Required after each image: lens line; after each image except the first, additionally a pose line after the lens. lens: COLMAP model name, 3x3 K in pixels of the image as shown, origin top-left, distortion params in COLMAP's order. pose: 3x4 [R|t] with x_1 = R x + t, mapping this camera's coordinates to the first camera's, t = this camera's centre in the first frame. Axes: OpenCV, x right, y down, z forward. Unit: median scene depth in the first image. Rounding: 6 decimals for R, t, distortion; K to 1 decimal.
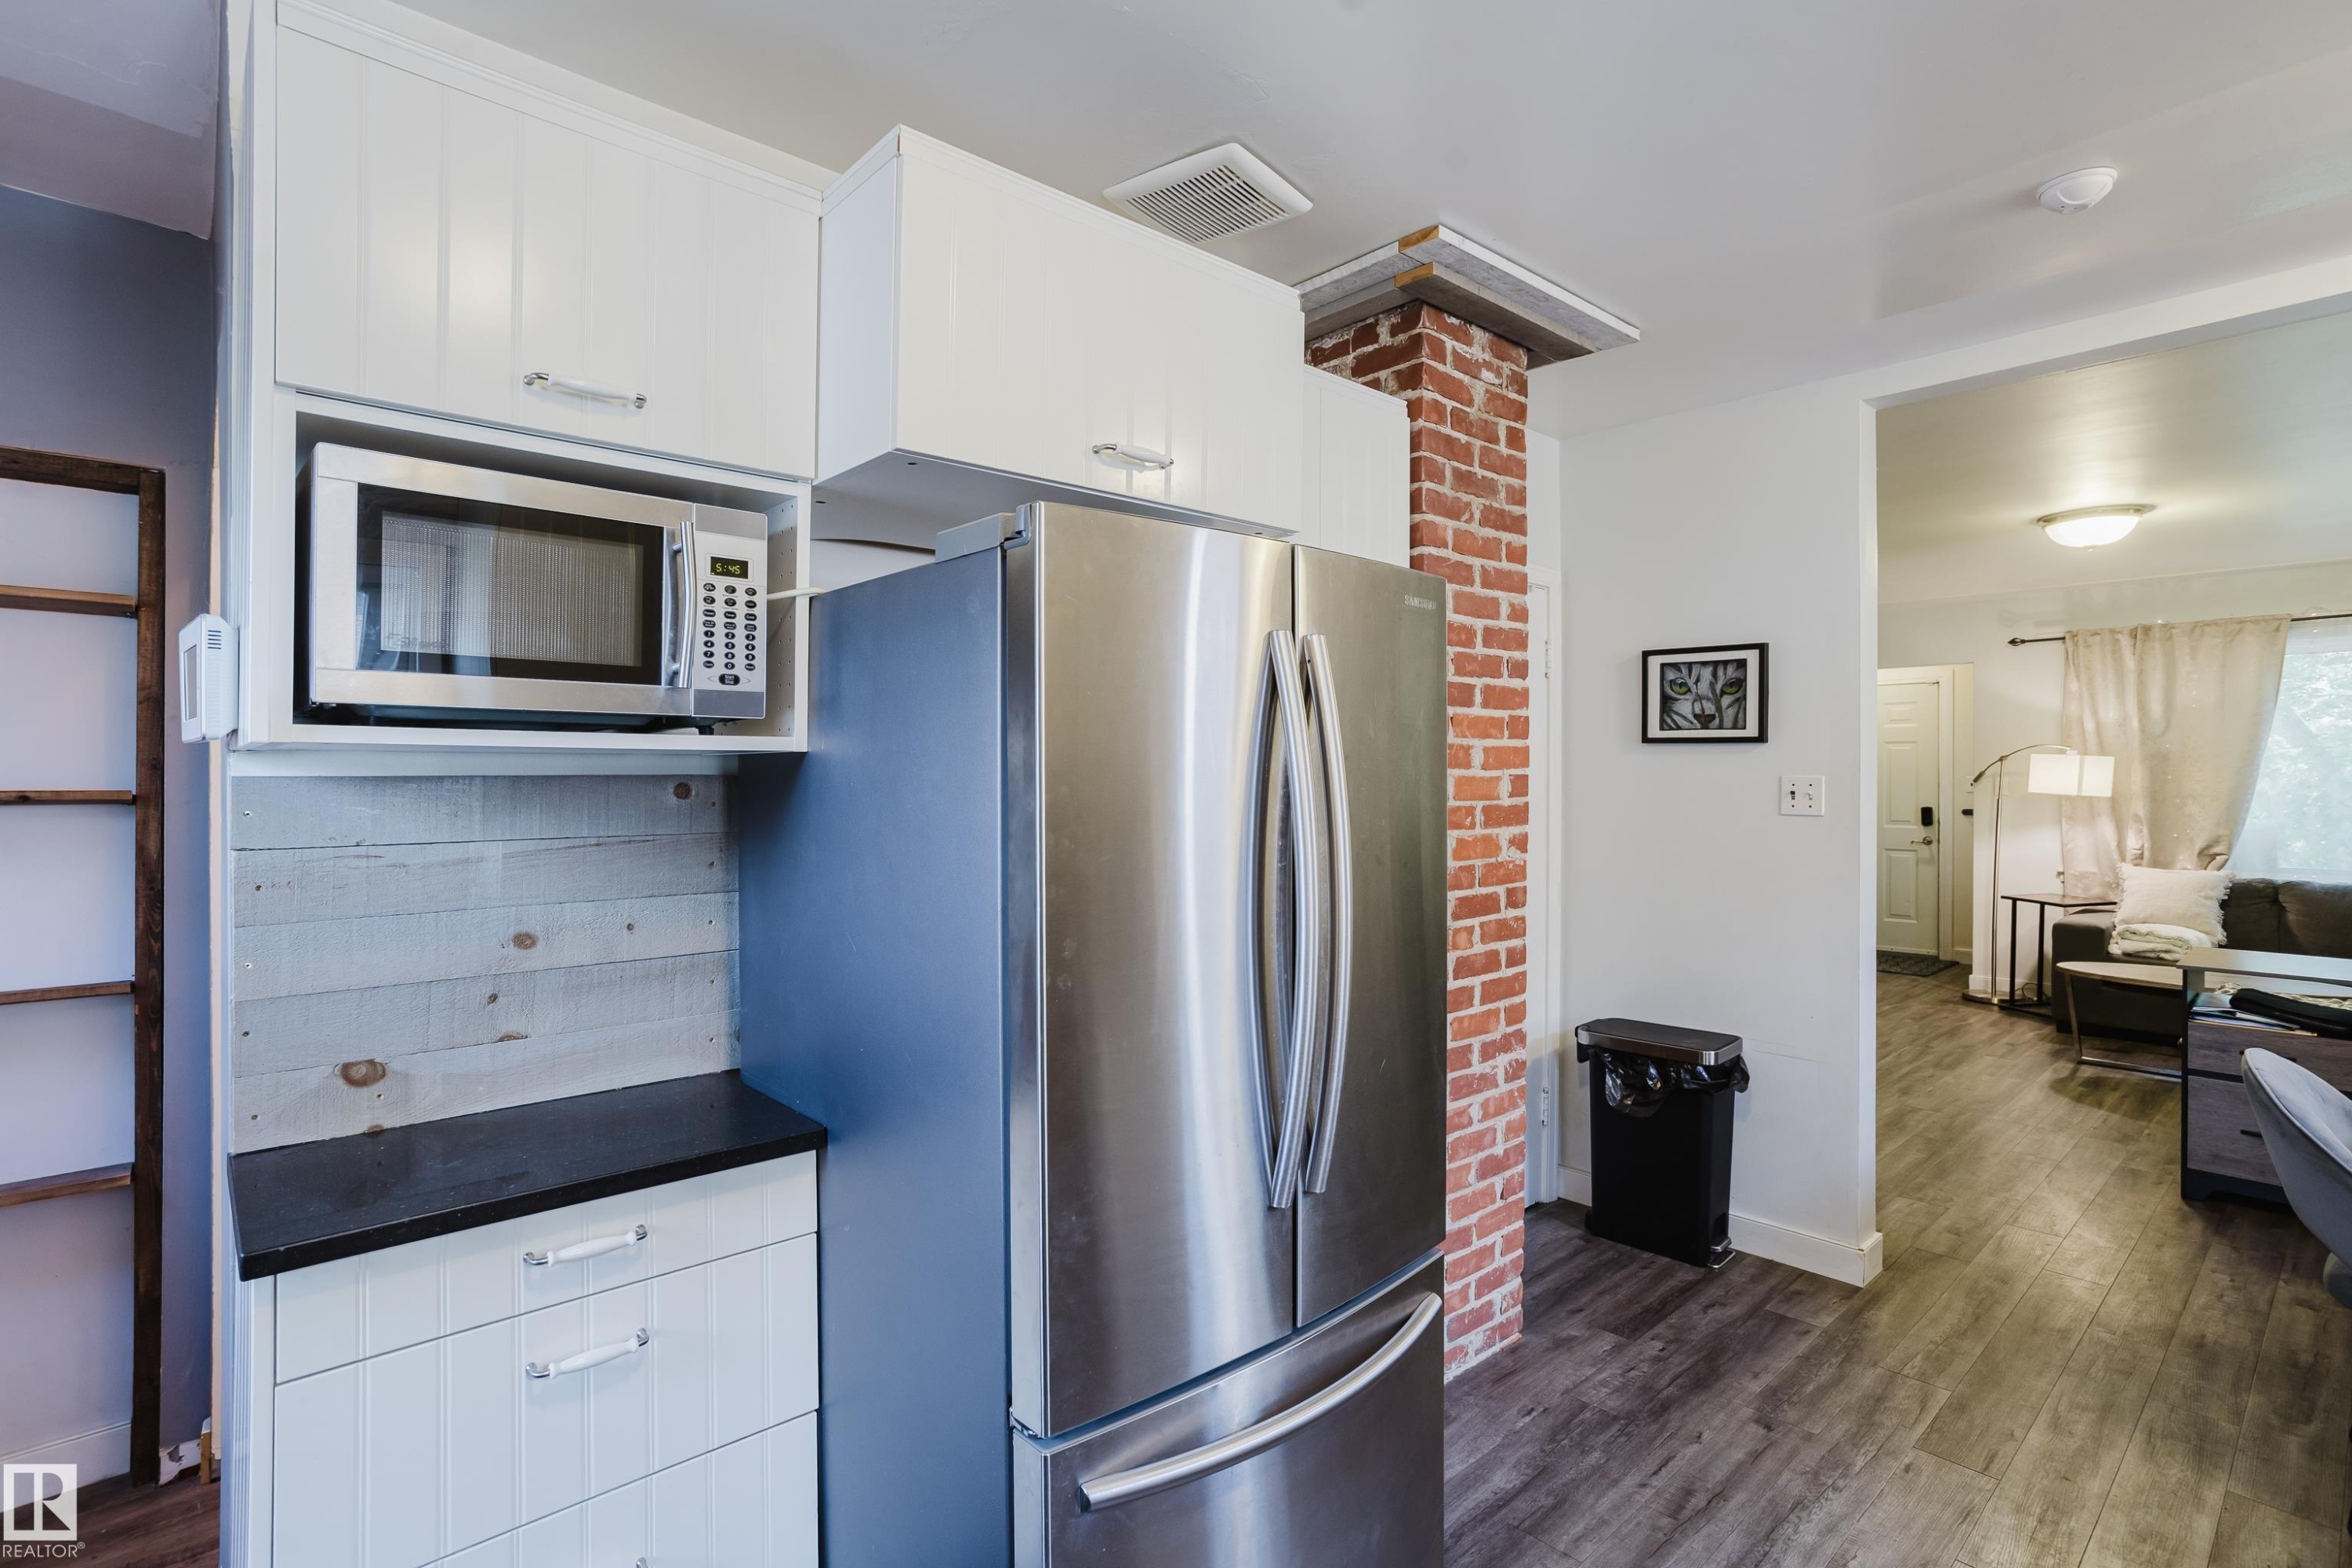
lens RADIAL K [[1128.9, 0, 1134.9], [0, 1128.9, 765.2], [0, 0, 1]] dist [-0.024459, 0.013800]
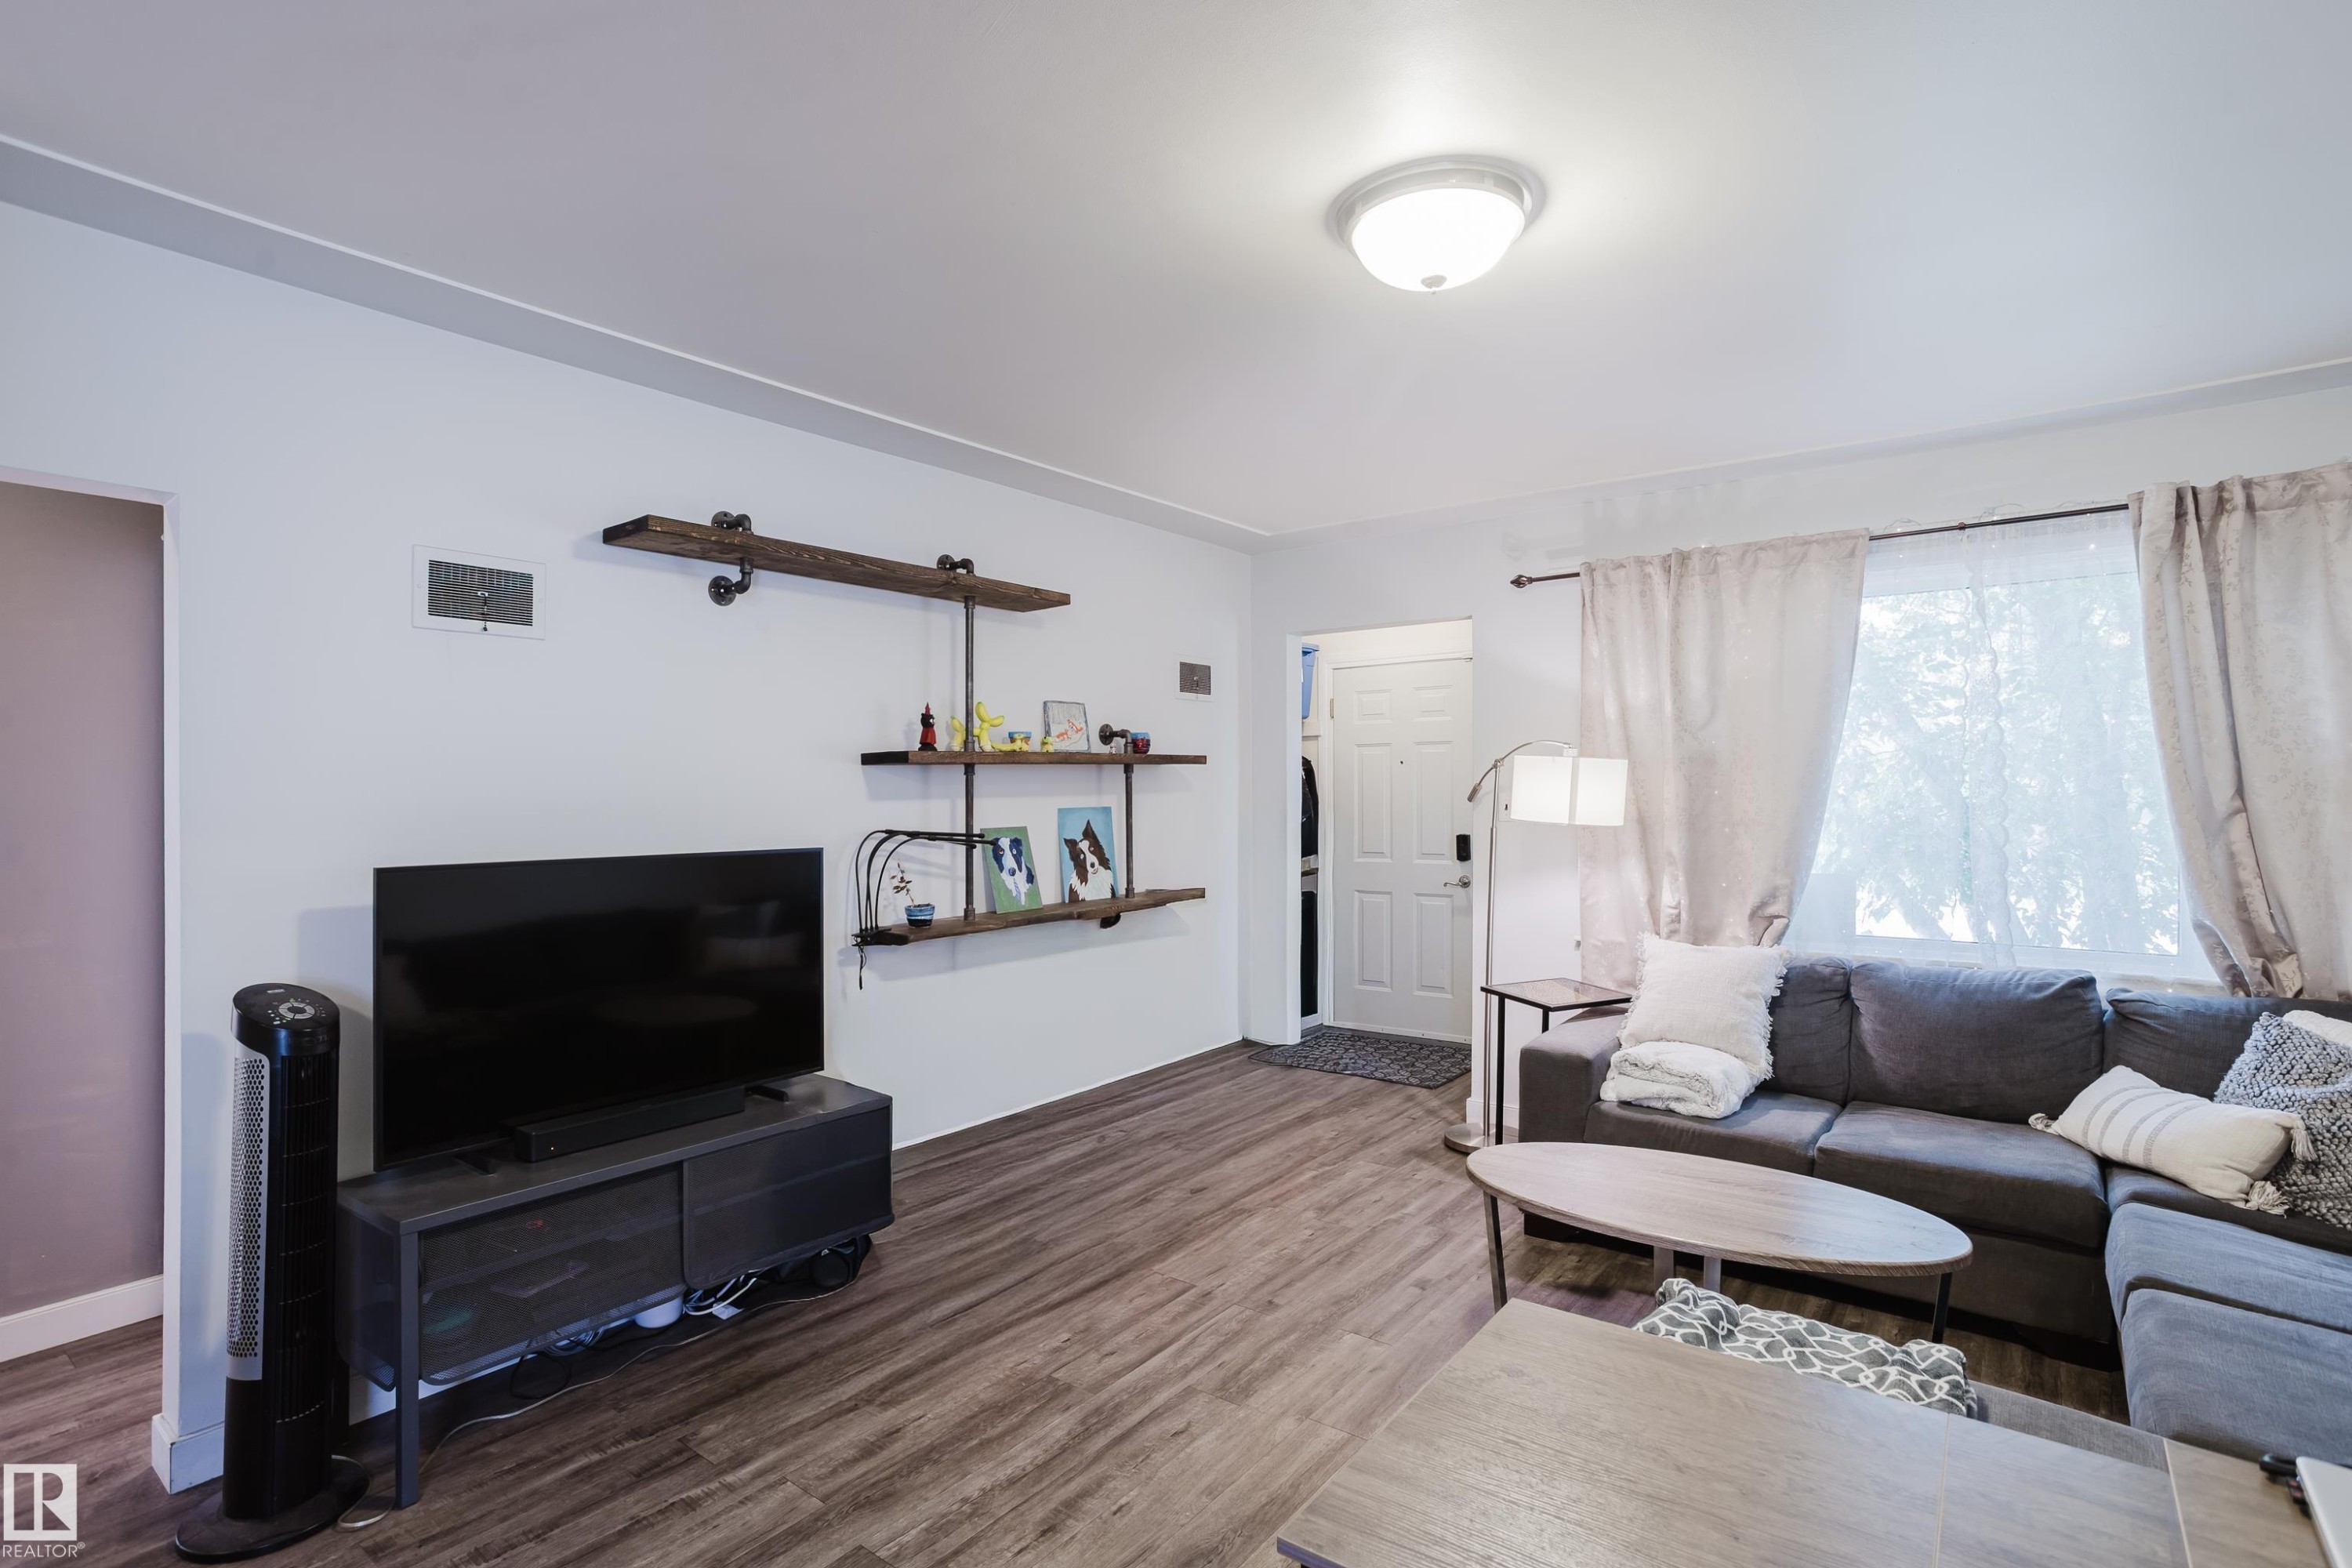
lens RADIAL K [[1128.9, 0, 1176.8], [0, 1128.9, 776.9], [0, 0, 1]] dist [-0.024459, 0.013800]
pose [[0.979489, -0.003227, 0.201470, 0.504257], [0.003266, 0.999995, 0.000140, 0.000848], [-0.201470, 0.000520, 0.979495, 0.443796]]
